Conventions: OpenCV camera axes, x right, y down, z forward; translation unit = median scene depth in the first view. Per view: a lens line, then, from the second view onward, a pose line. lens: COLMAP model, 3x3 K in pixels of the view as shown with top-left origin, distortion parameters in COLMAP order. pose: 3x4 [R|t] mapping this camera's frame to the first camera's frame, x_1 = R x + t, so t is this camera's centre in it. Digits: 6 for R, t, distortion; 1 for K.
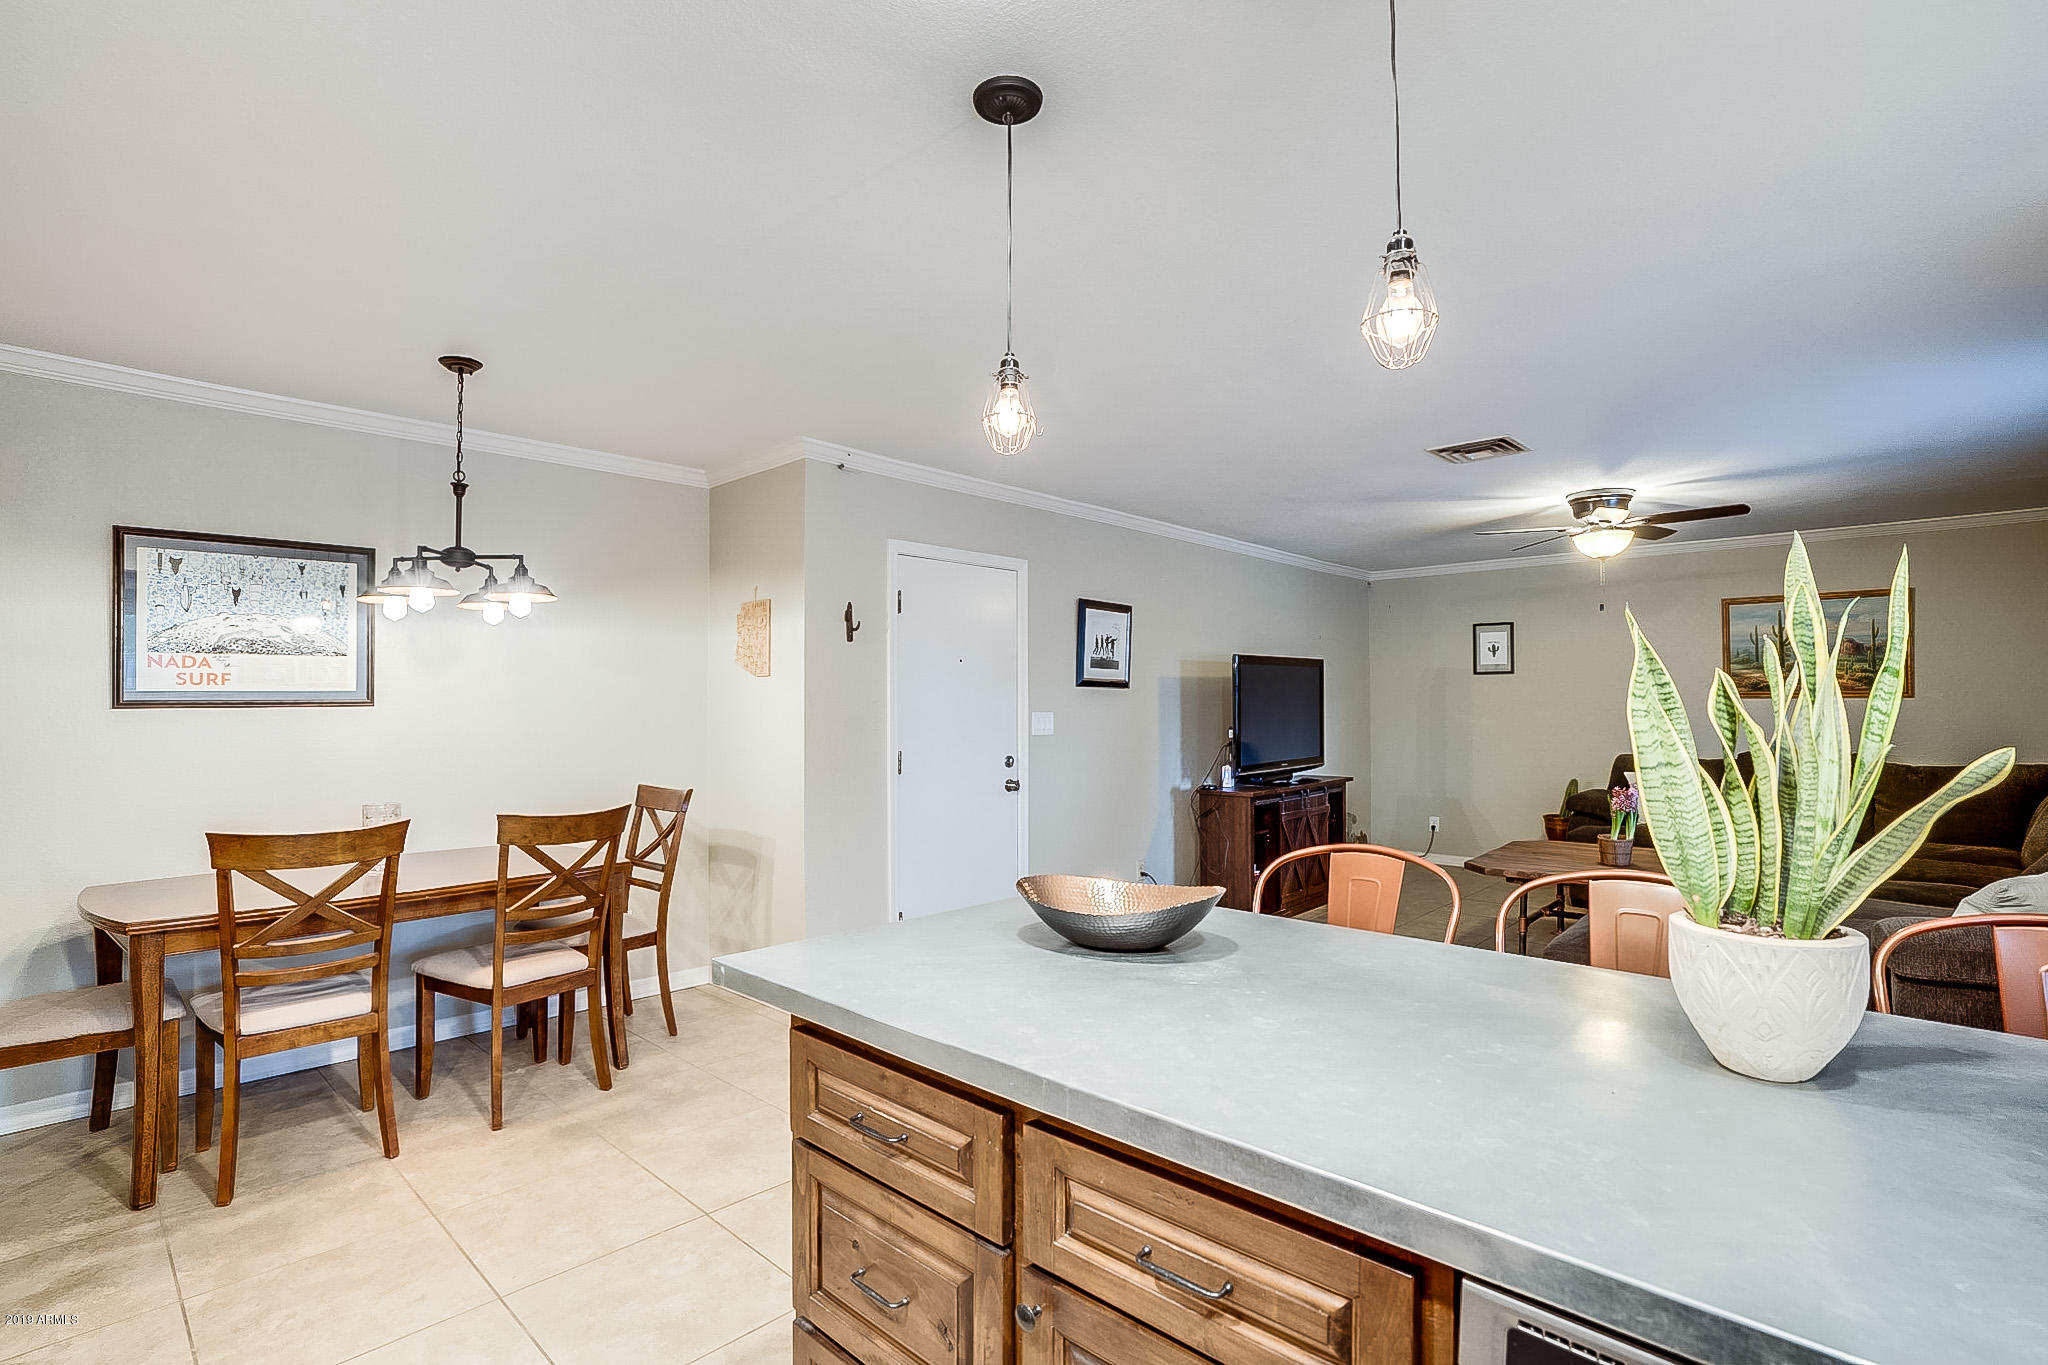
lens RADIAL K [[967.3, 0, 1021.3], [0, 967.3, 688.8], [0, 0, 1]] dist [-0.028452, 0.000171]
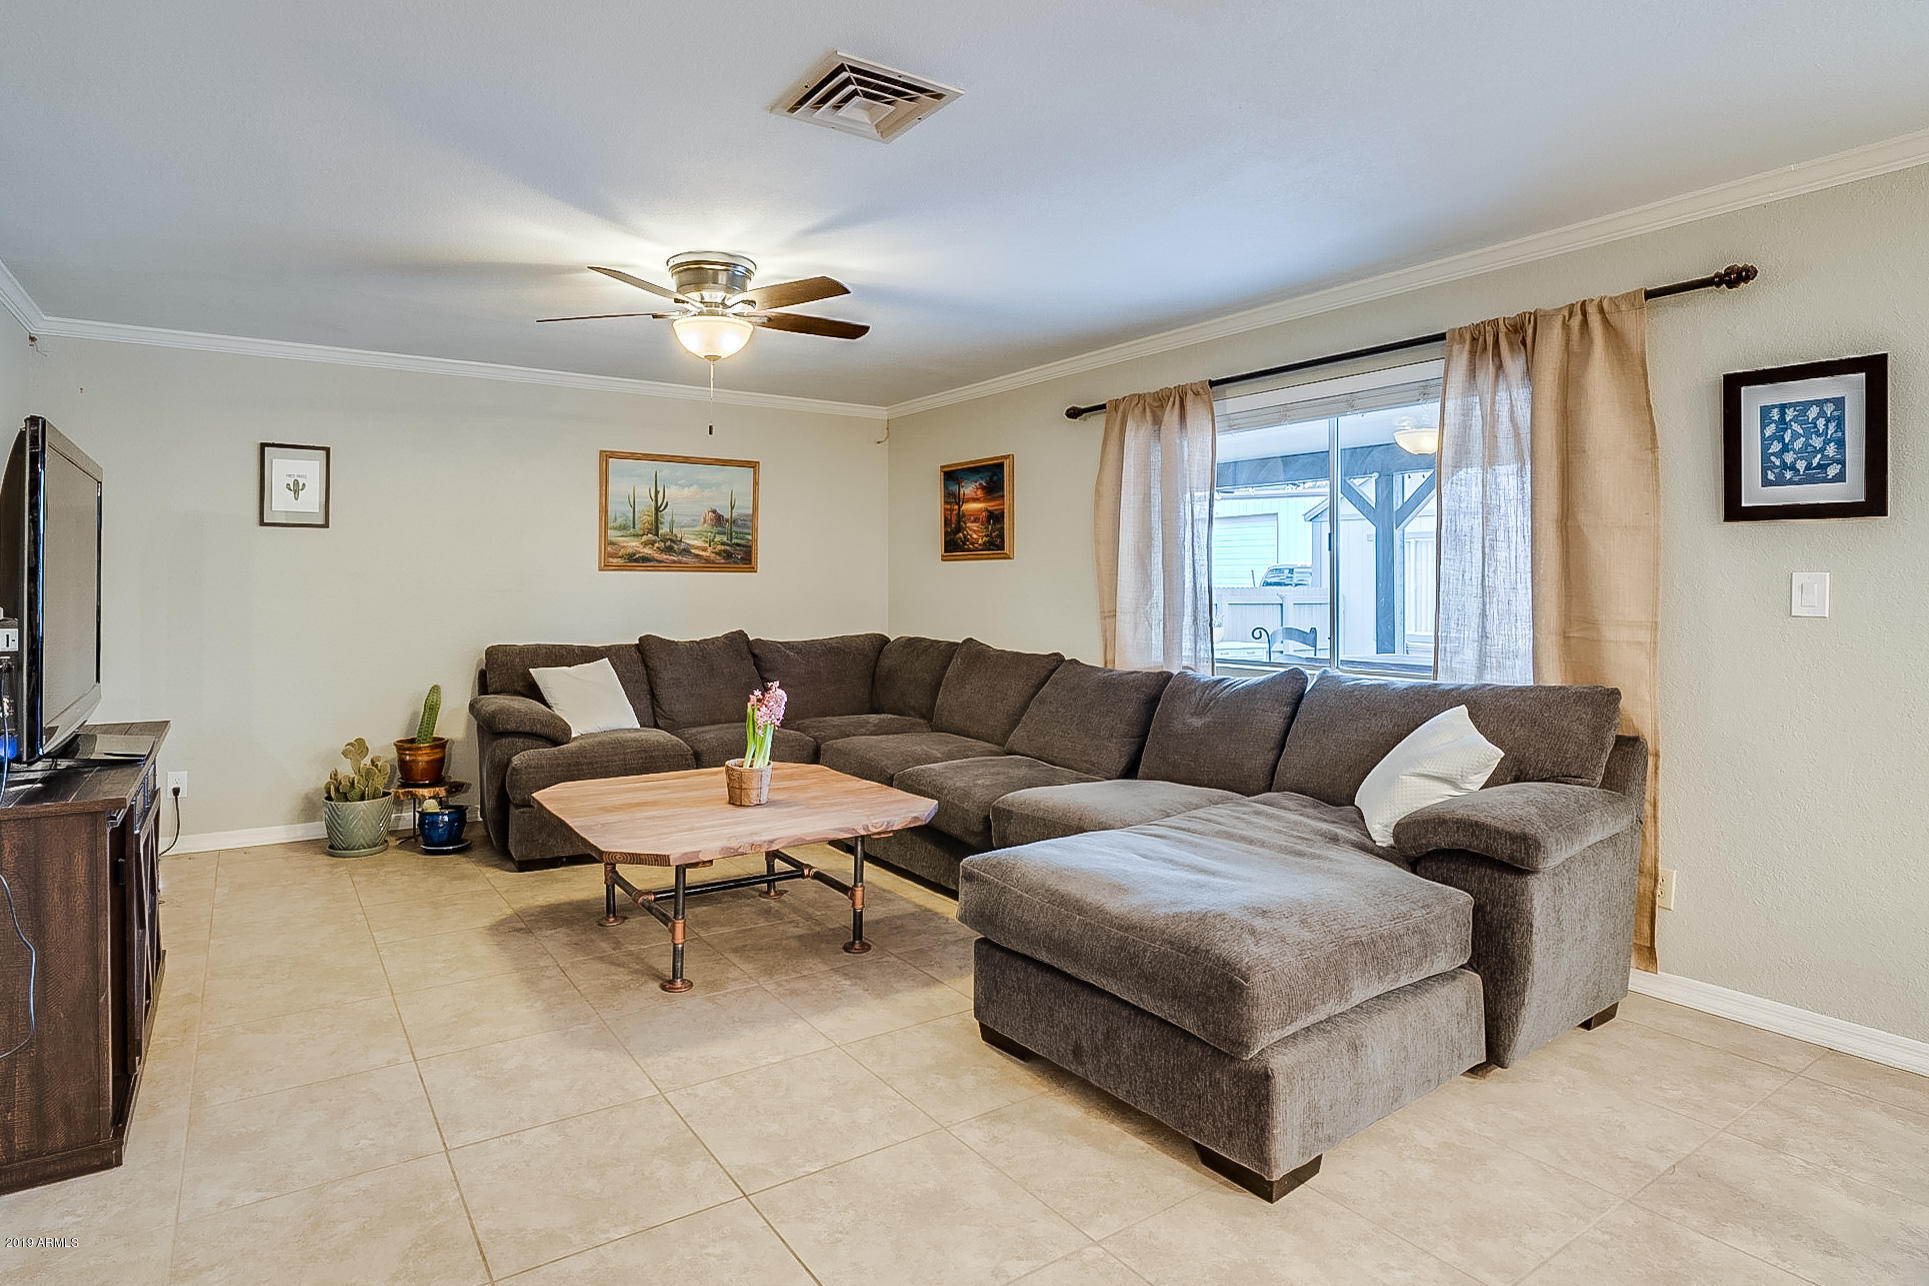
lens RADIAL K [[1024.0, 0, 904.2], [0, 1024.0, 581.1], [0, 0, 1]] dist [-0.024701, -0.000524]
pose [[0.246246, 0.009349, 0.969162, -0.058483], [-0.015805, 0.999859, -0.005629, 0.021390], [-0.969078, -0.013931, 0.246359, 0.566661]]
